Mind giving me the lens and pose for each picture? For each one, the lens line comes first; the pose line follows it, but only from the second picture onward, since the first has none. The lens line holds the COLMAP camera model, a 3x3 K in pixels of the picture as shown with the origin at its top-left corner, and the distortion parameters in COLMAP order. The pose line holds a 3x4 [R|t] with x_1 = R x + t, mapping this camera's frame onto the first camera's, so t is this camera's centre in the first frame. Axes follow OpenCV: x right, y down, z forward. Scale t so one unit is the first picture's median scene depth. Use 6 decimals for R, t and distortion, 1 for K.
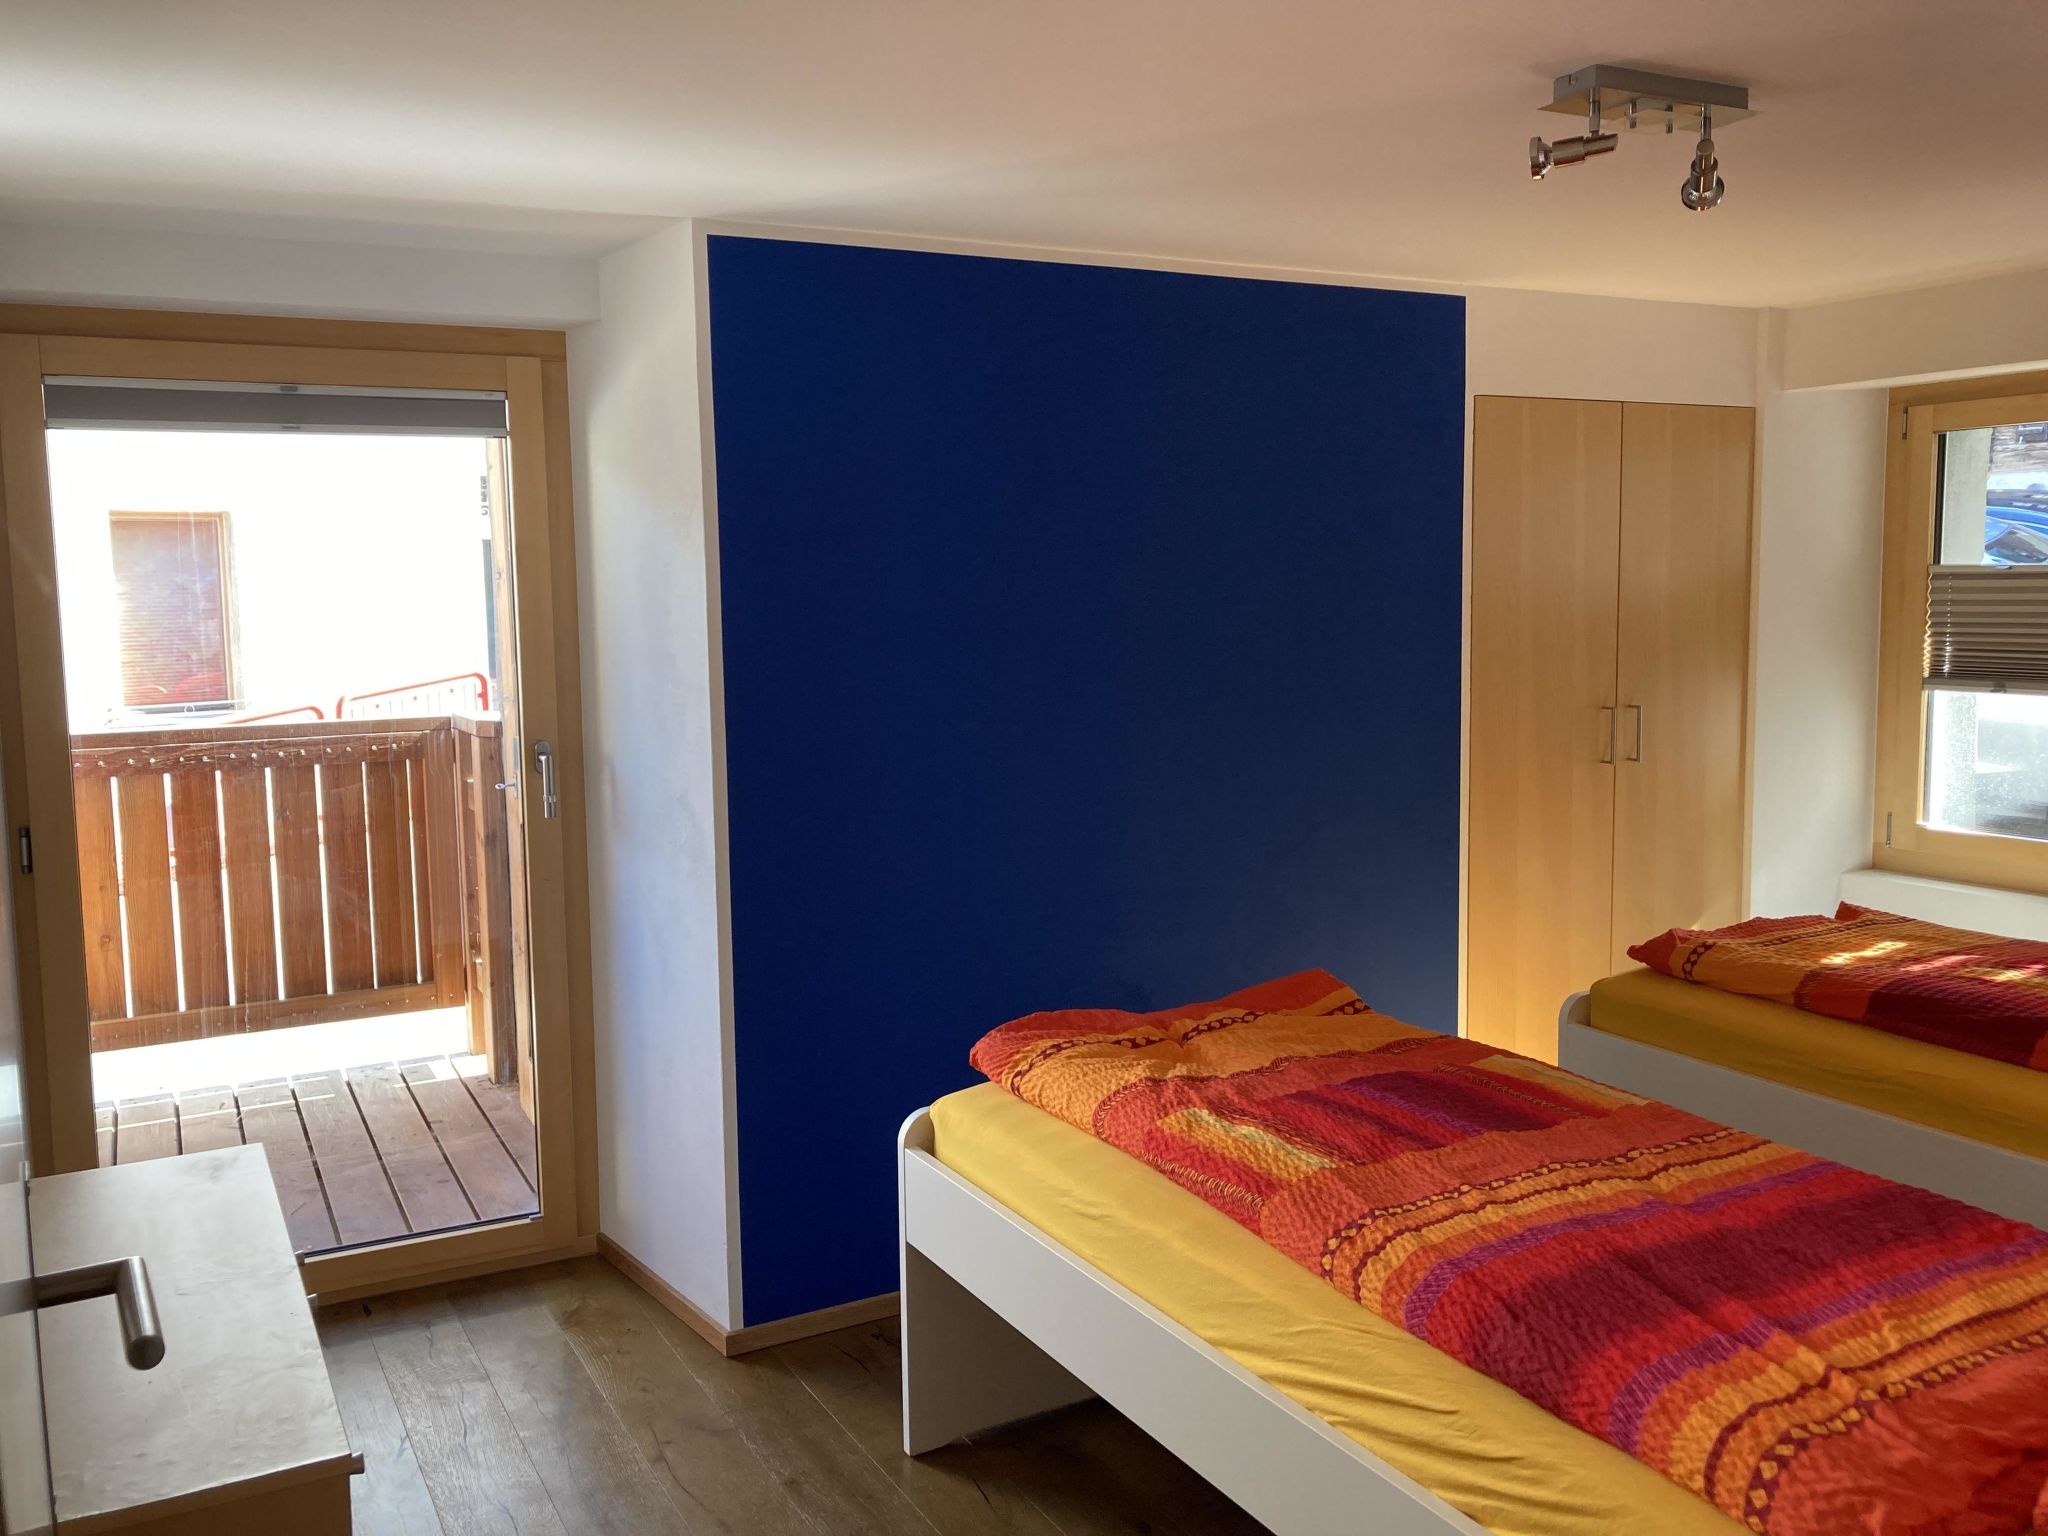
lens RADIAL K [[1686.8, 0, 1023.1], [0, 1686.8, 765.4], [0, 0, 1]] dist [0.048679, -0.050814]
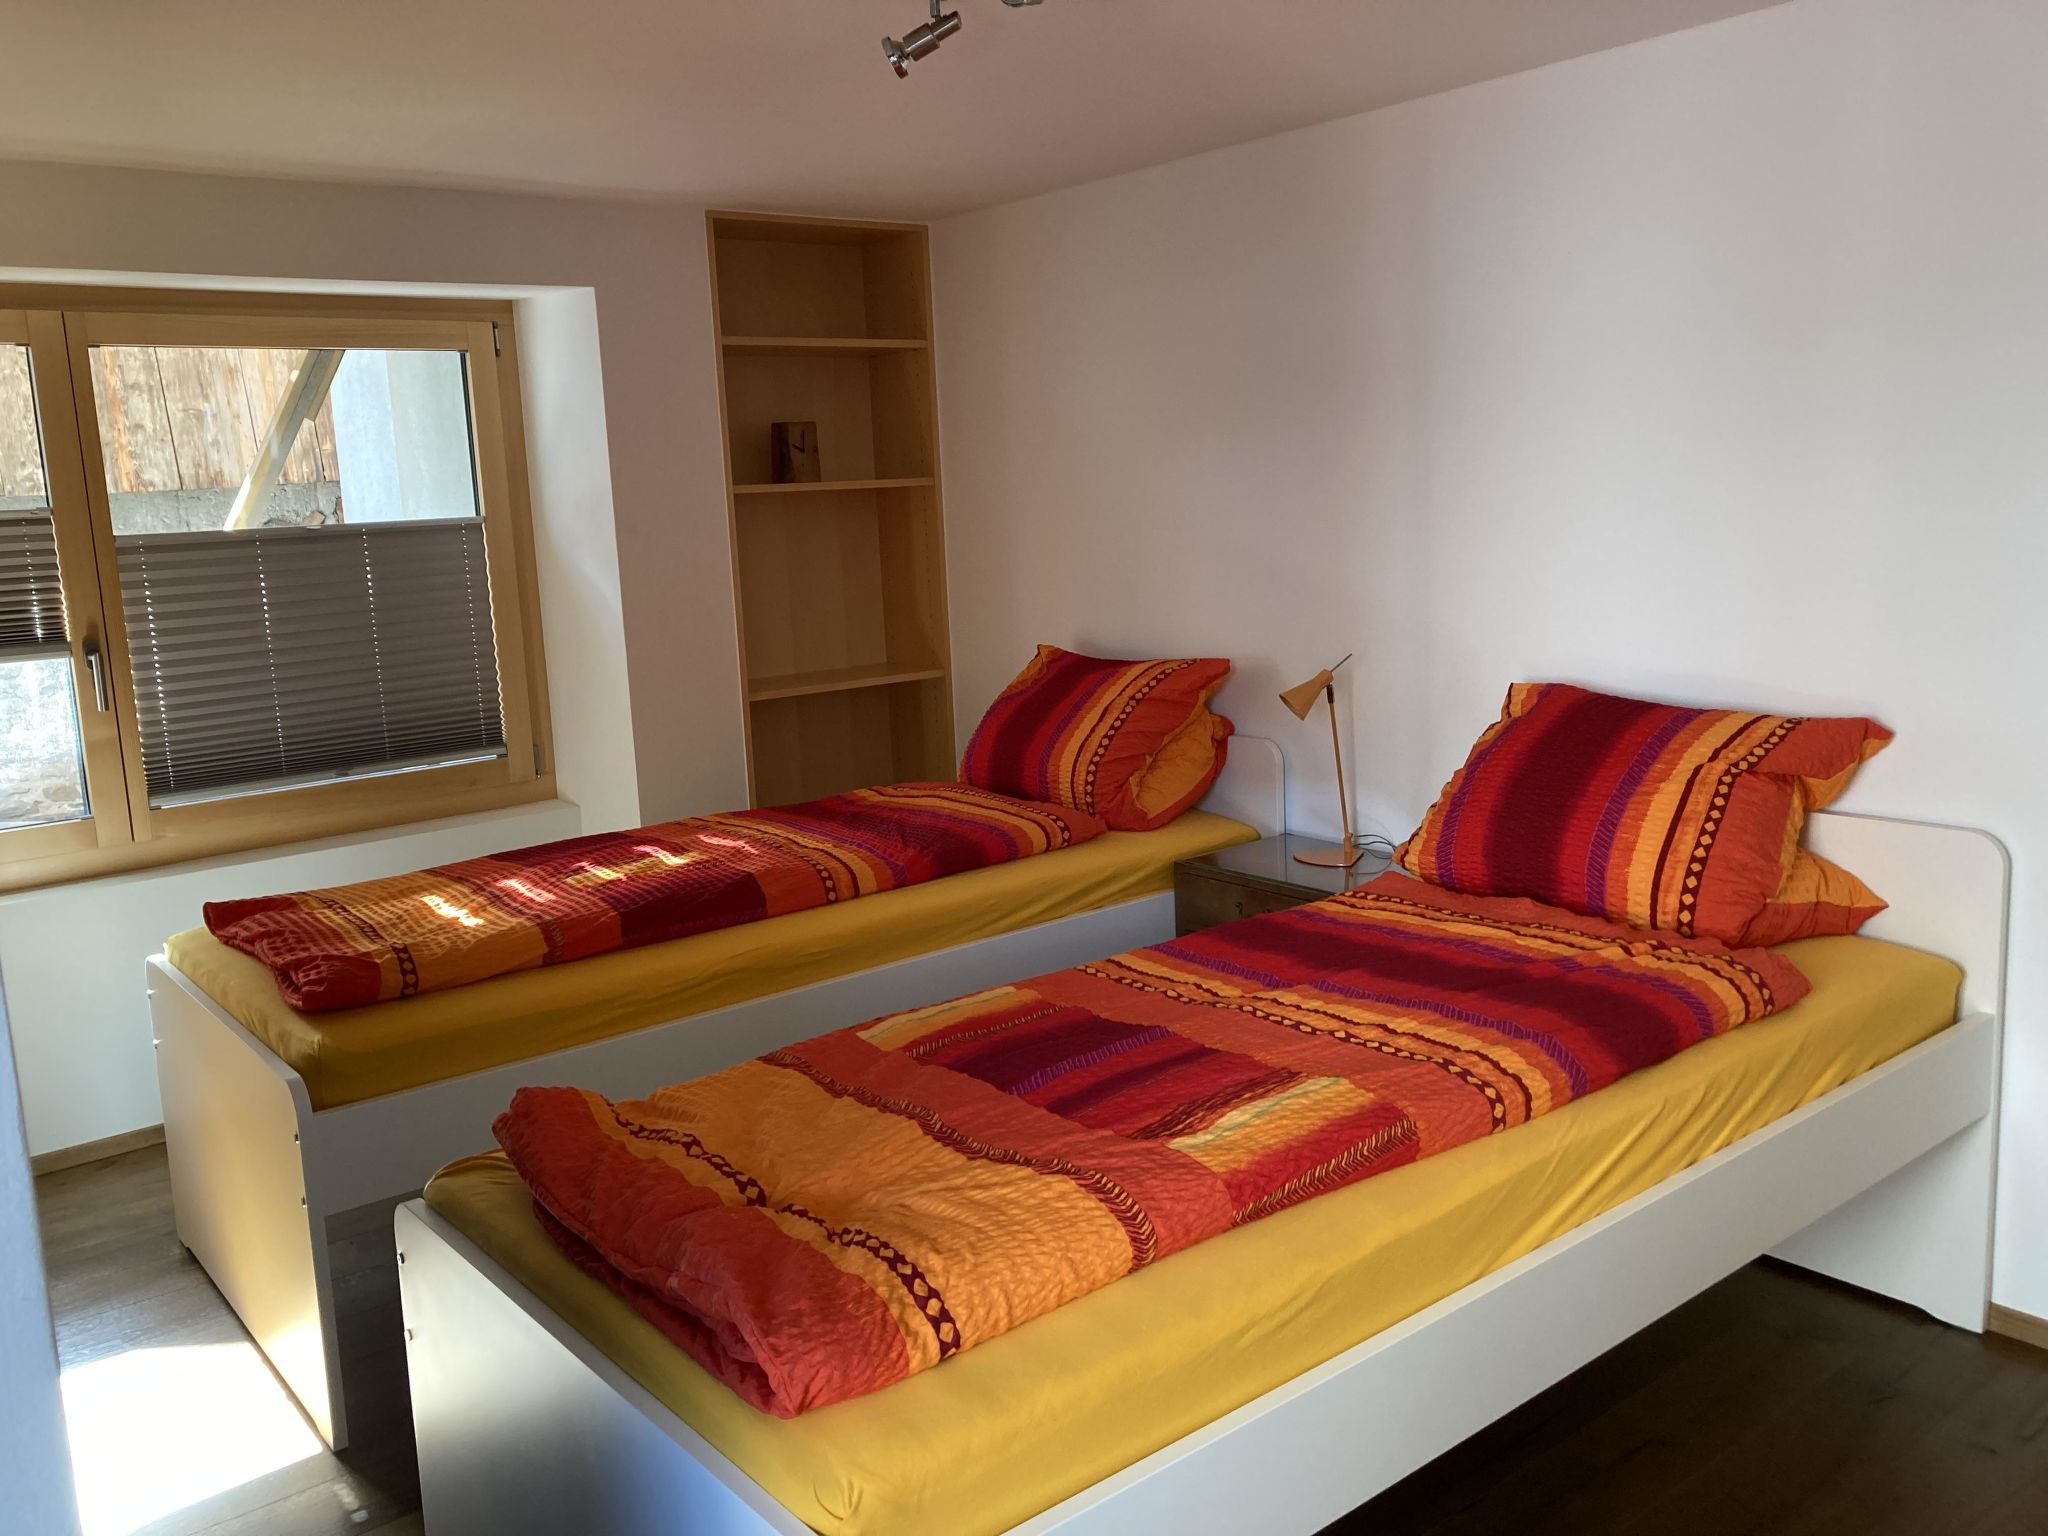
lens RADIAL K [[1686.8, 0, 1020.9], [0, 1686.8, 765.6], [0, 0, 1]] dist [0.048679, -0.050814]
pose [[-0.175963, -0.141725, 0.974141, -0.599578], [0.158922, 0.972511, 0.170195, -0.097653], [-0.971484, 0.184761, -0.148603, 1.173683]]
